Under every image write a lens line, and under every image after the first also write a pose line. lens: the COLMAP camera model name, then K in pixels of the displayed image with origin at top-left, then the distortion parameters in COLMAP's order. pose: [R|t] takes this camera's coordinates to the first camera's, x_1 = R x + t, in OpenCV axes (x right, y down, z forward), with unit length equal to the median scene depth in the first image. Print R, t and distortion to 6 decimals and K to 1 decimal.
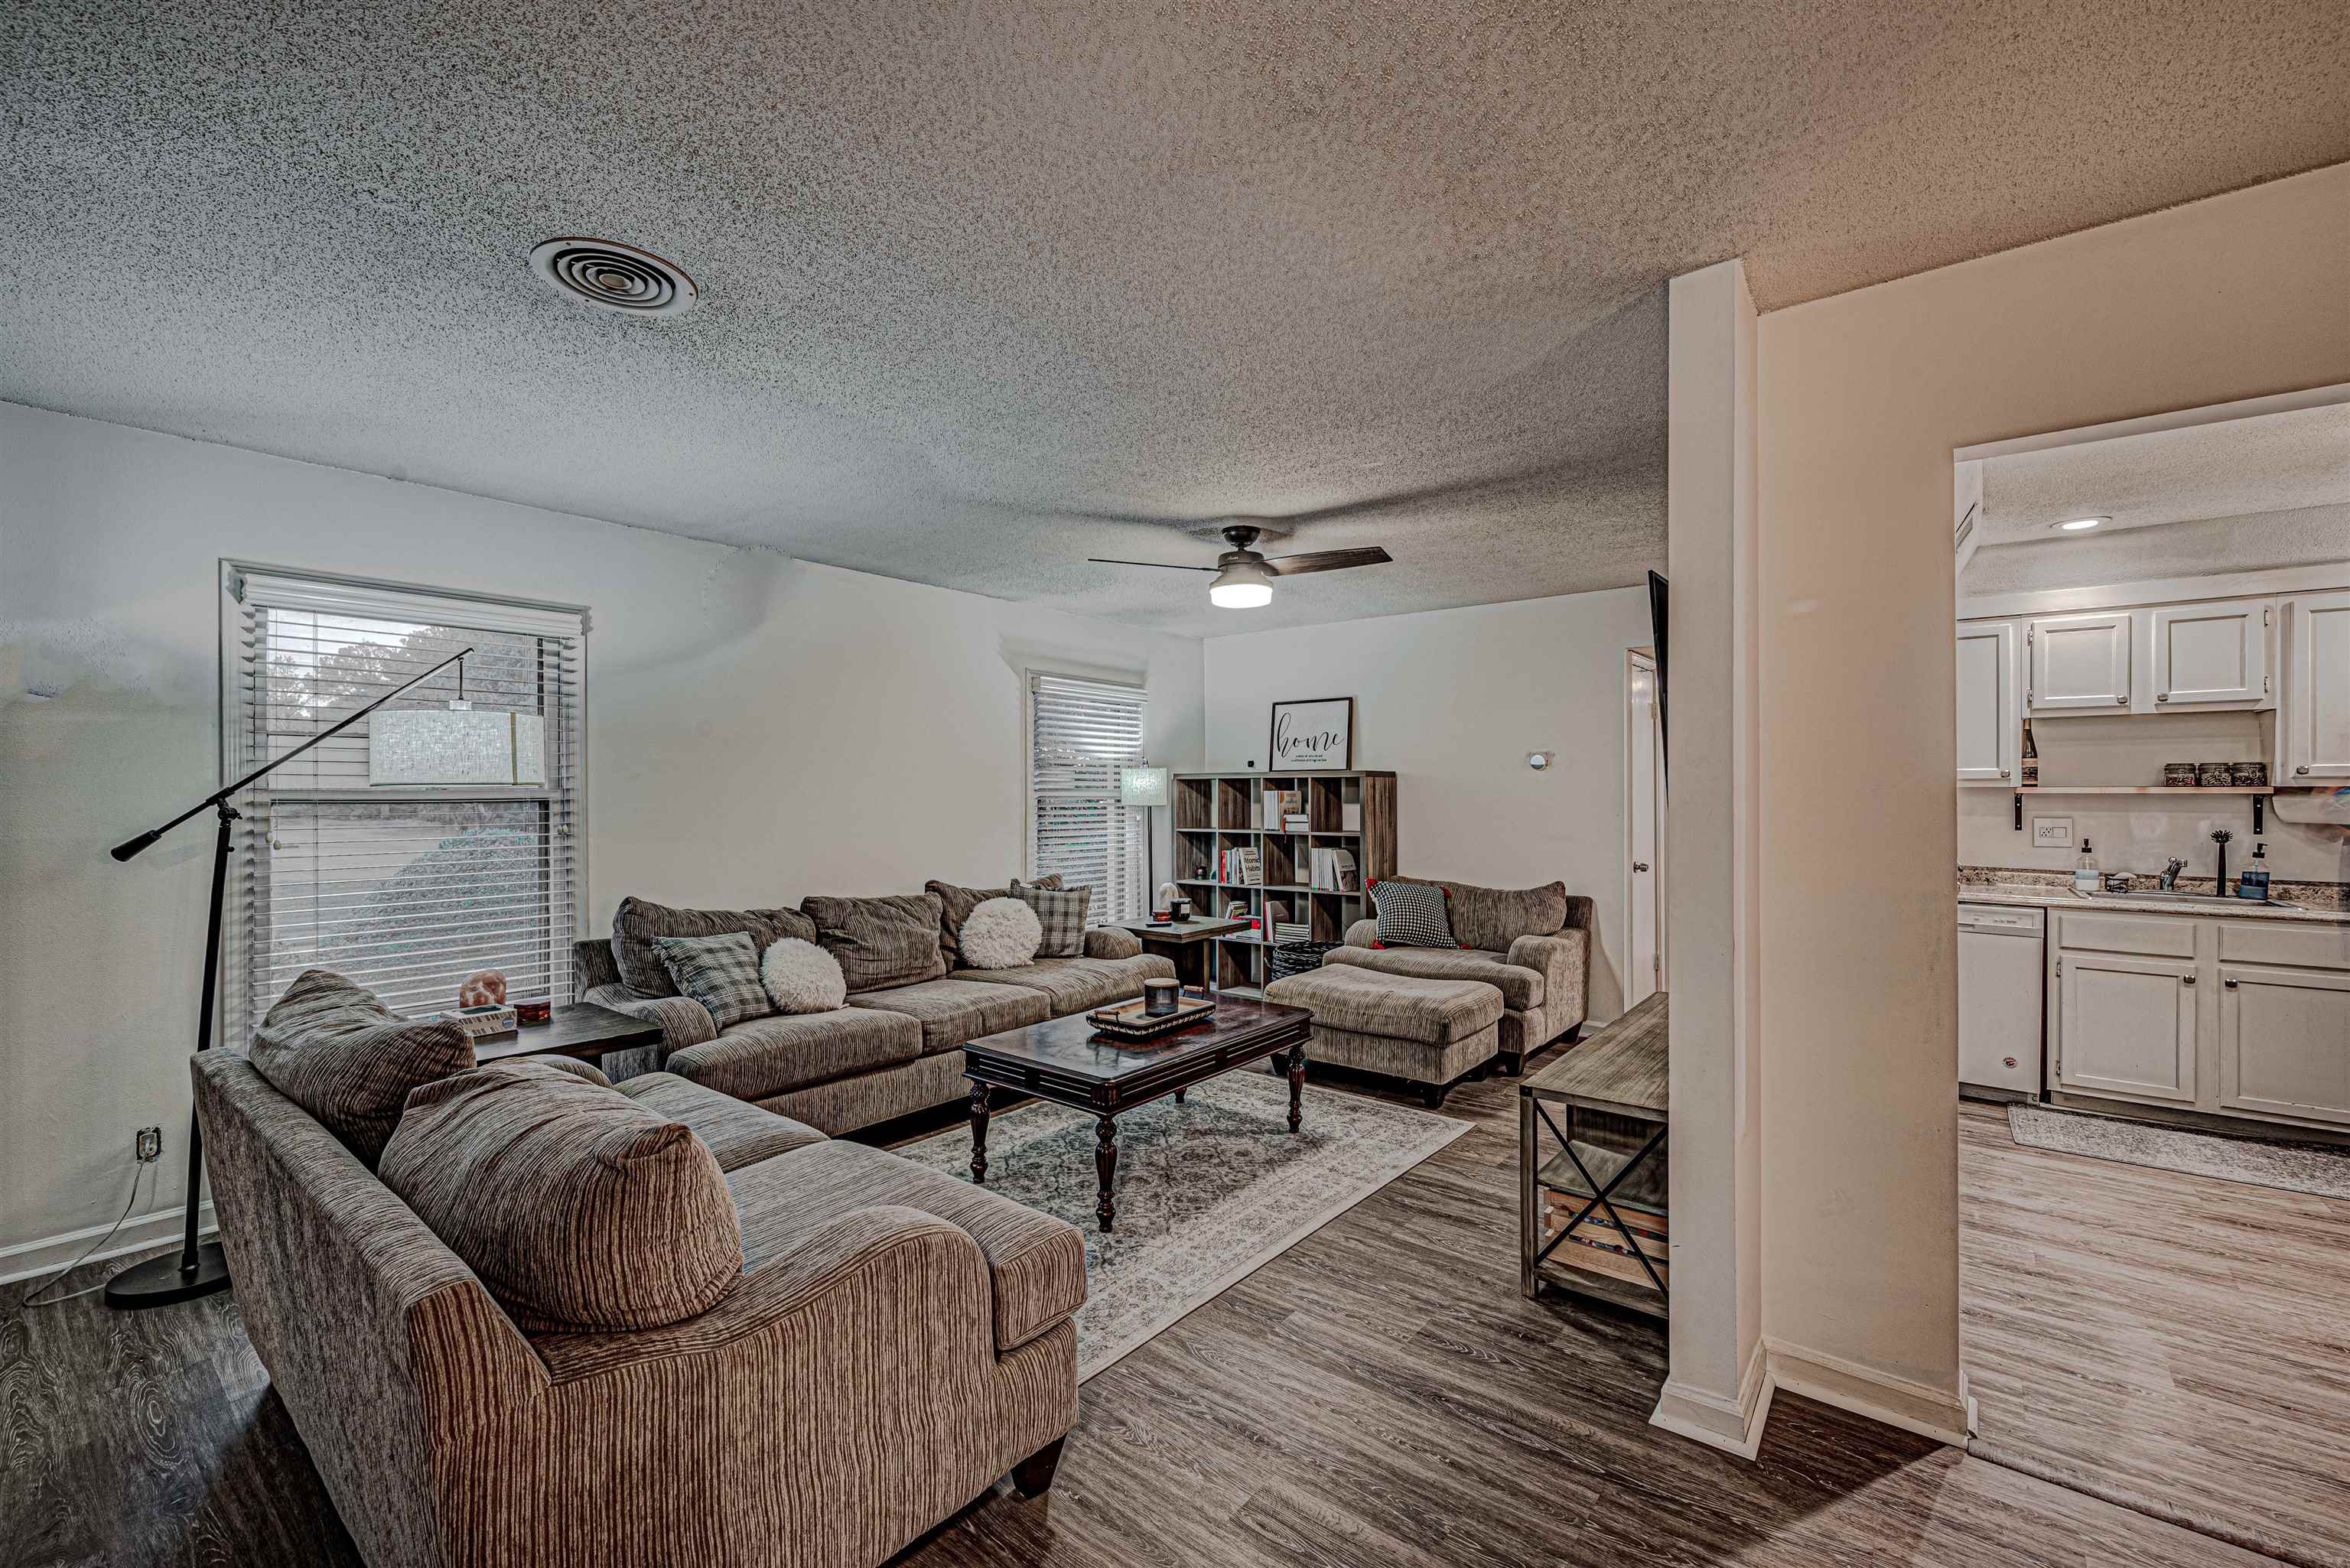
lens RADIAL K [[979.7, 0, 1175.0], [0, 979.7, 784.0], [0, 0, 1]] dist [0.000477, 0.000057]
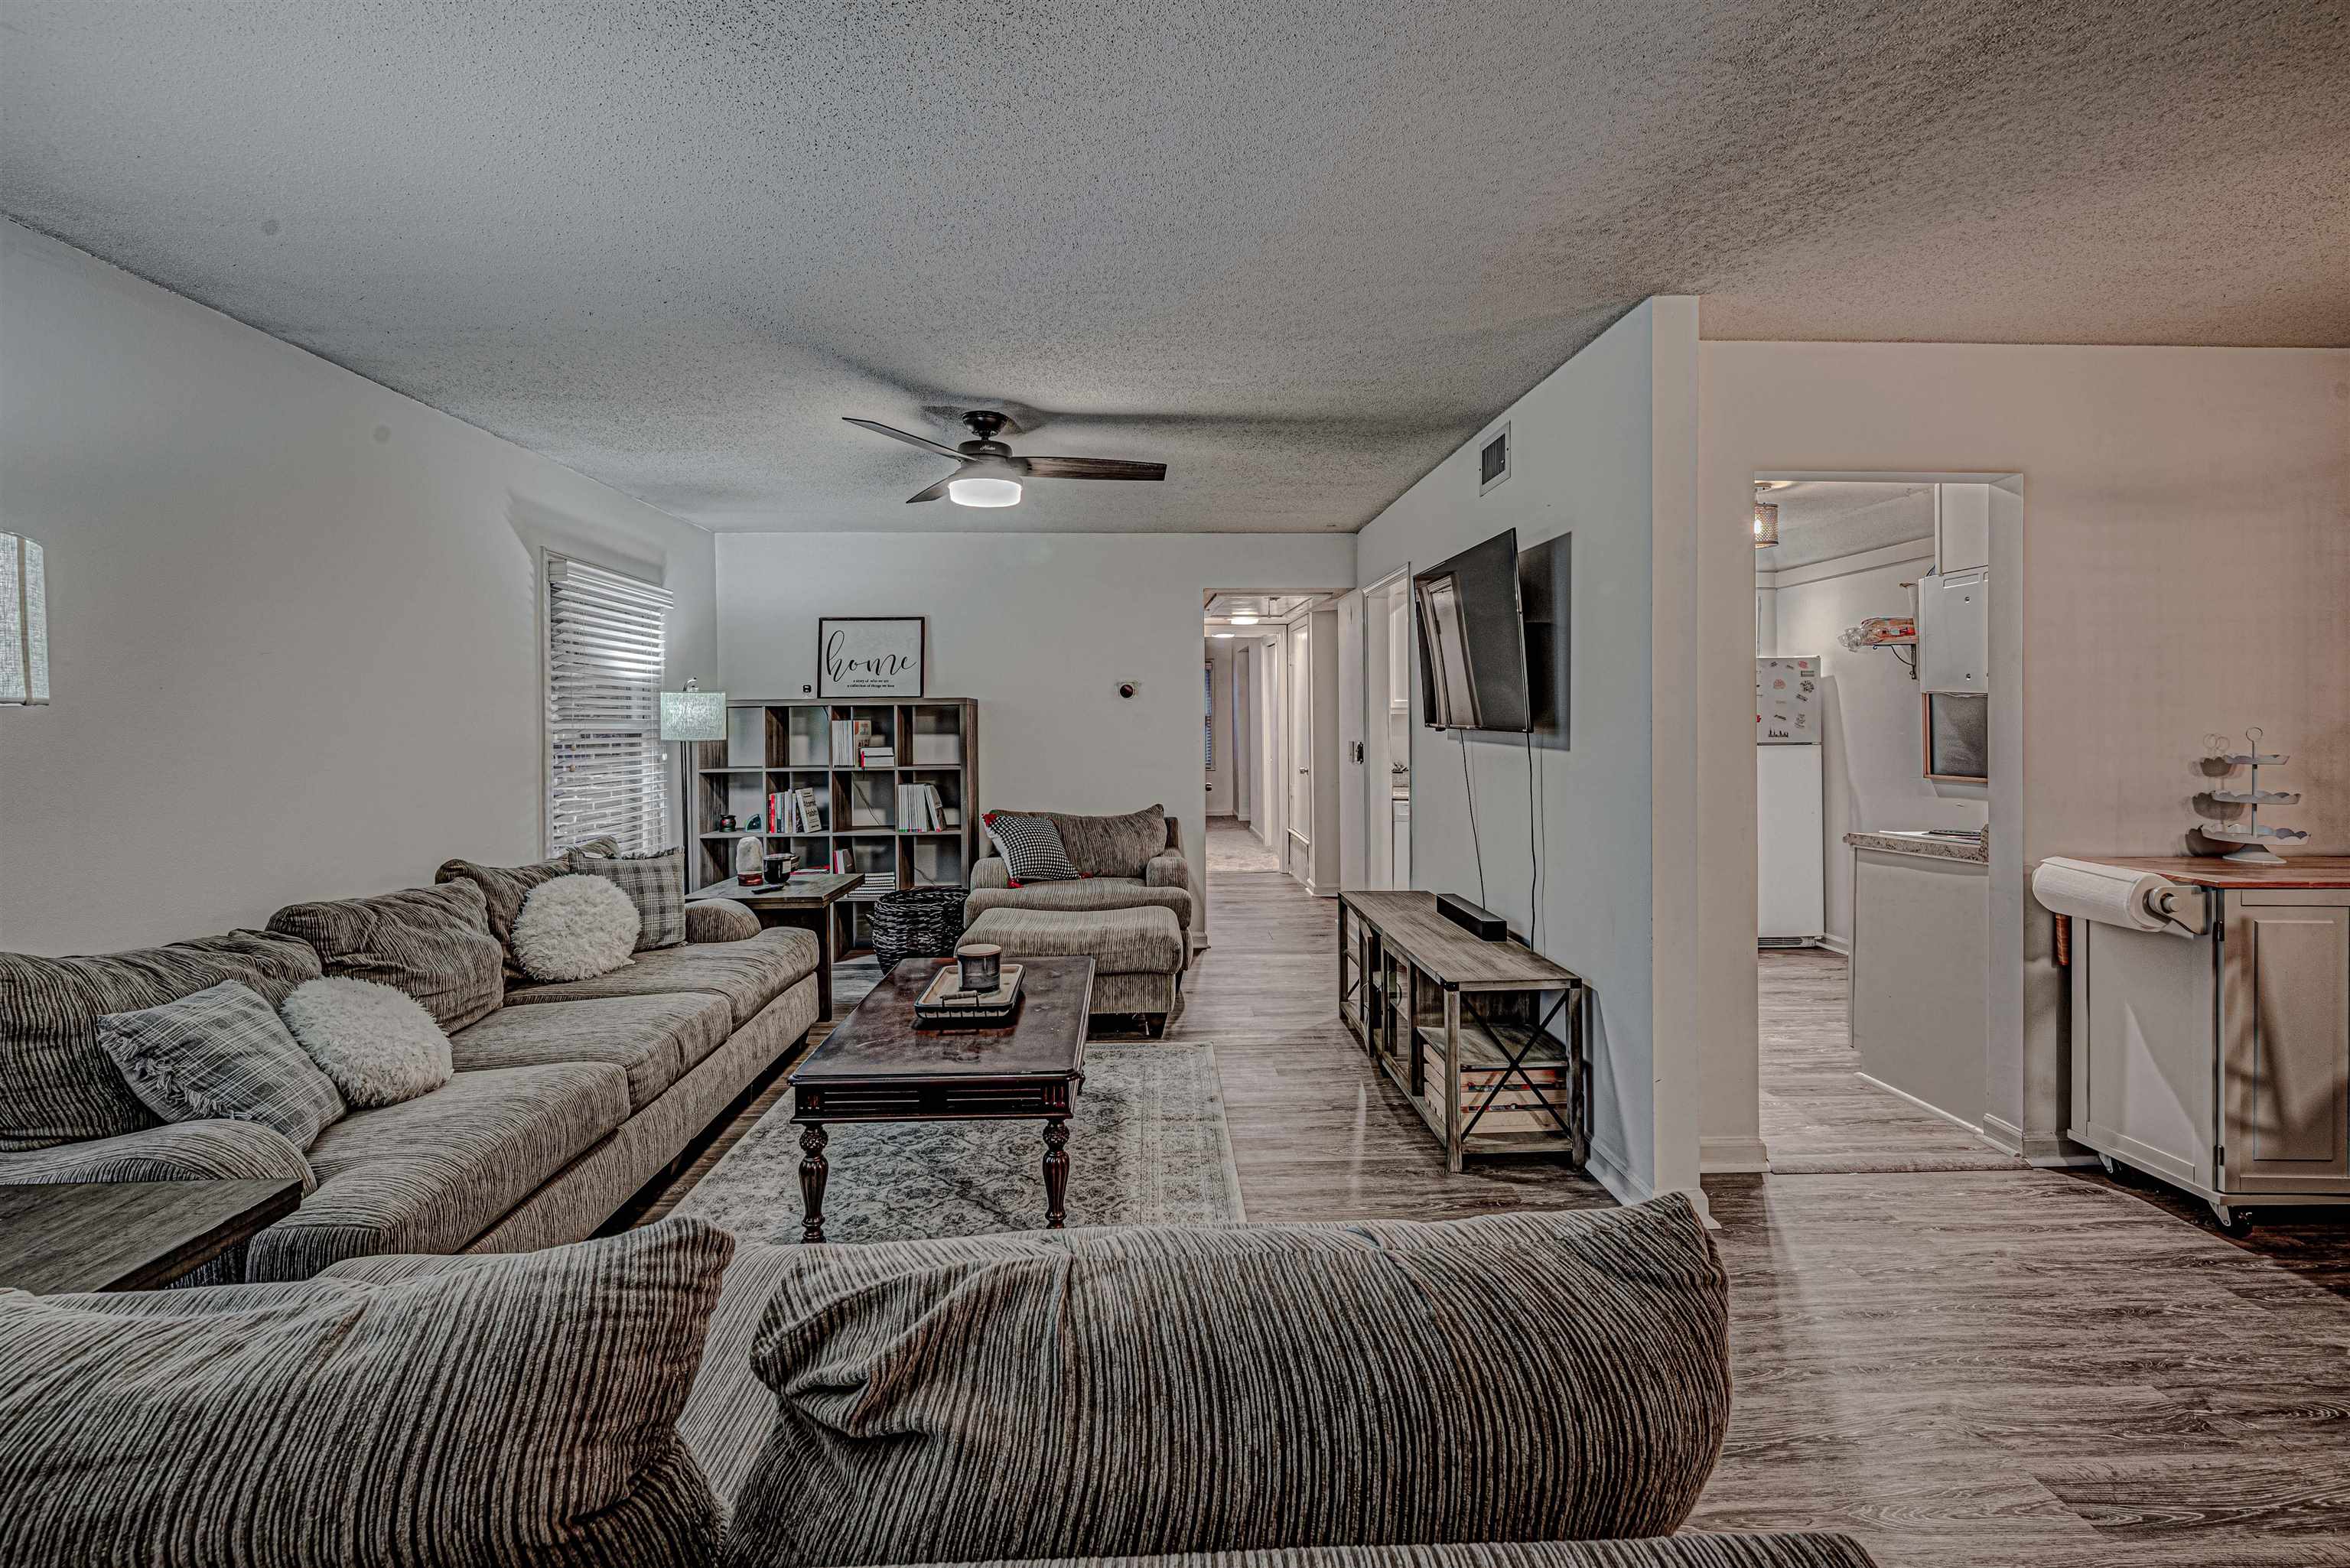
lens RADIAL K [[1000.6, 0, 1172.0], [0, 1000.6, 719.5], [0, 0, 1]] dist [-0.000020, -0.000046]
pose [[0.753034, -0.004038, 0.657969, -0.389509], [0.001976, 0.999991, 0.003875, 0.004841], [-0.657979, -0.001618, 0.753035, 0.226939]]
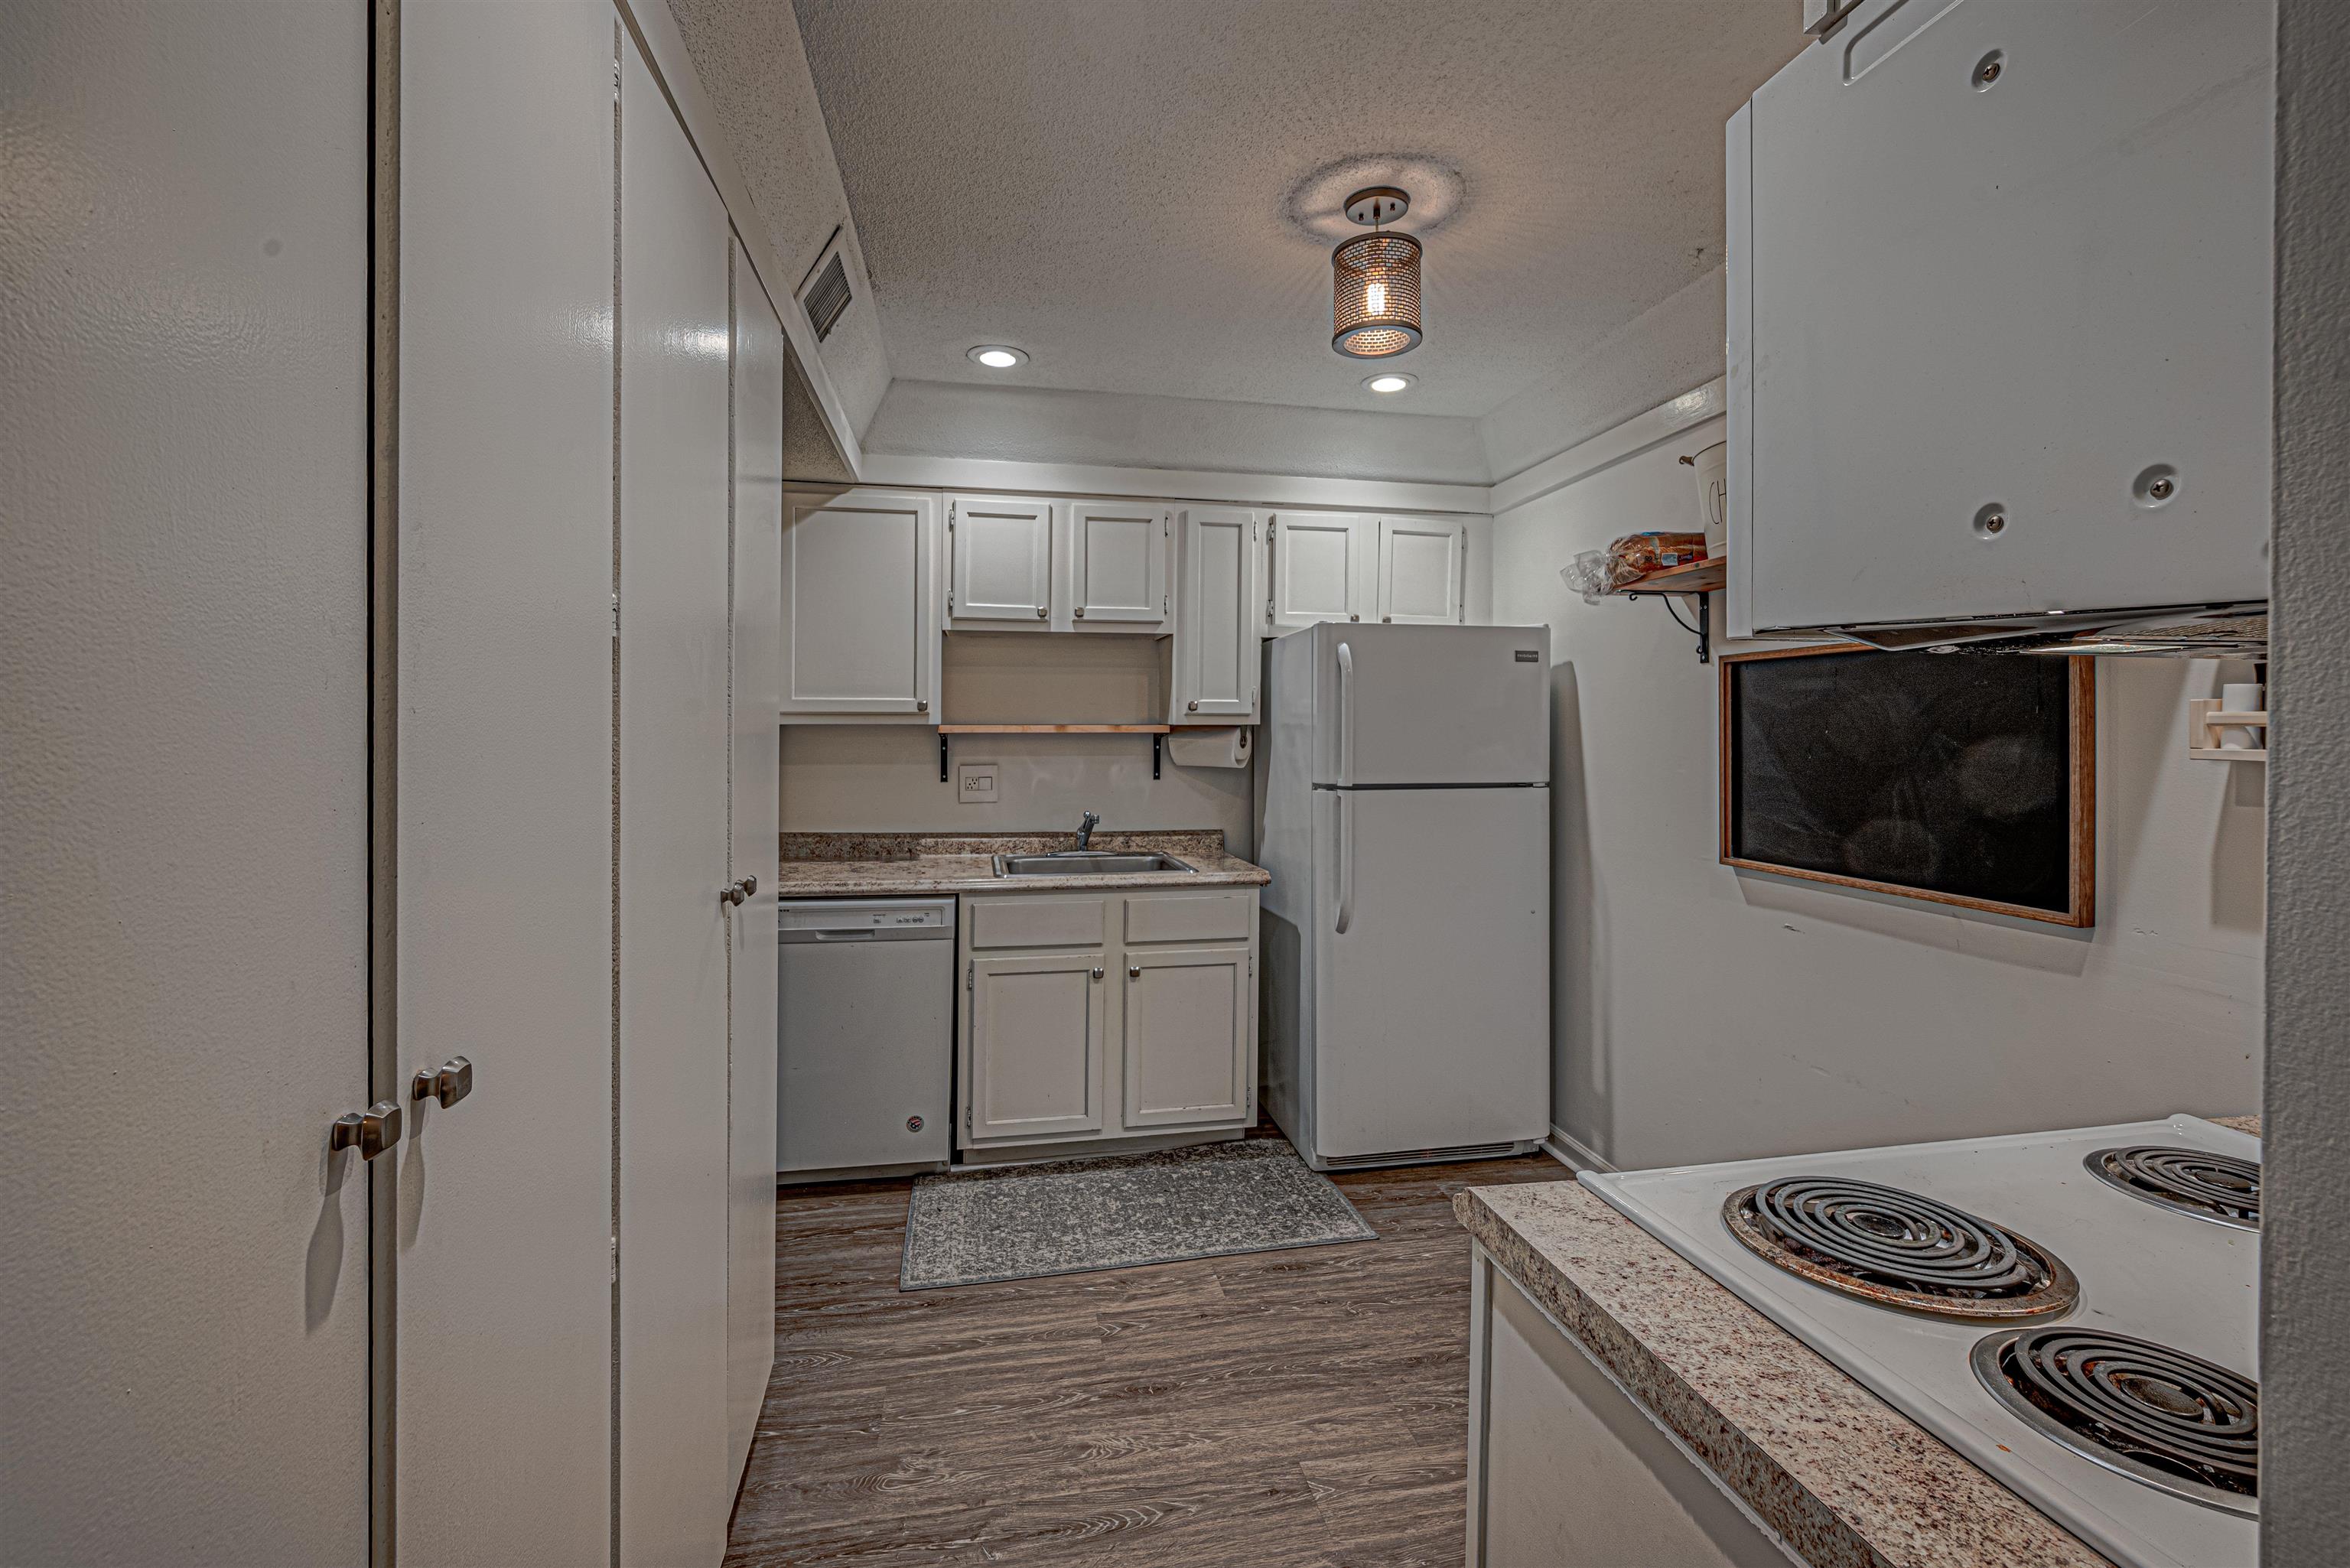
lens RADIAL K [[1010.4, 0, 1173.2], [0, 1010.4, 732.1], [0, 0, 1]] dist [0.000201, -0.000030]
pose [[0.648798, 0.002603, 0.760956, 0.422358], [-0.008300, 0.999959, 0.003657, 0.005009], [-0.760915, -0.008689, 0.648793, 0.398599]]
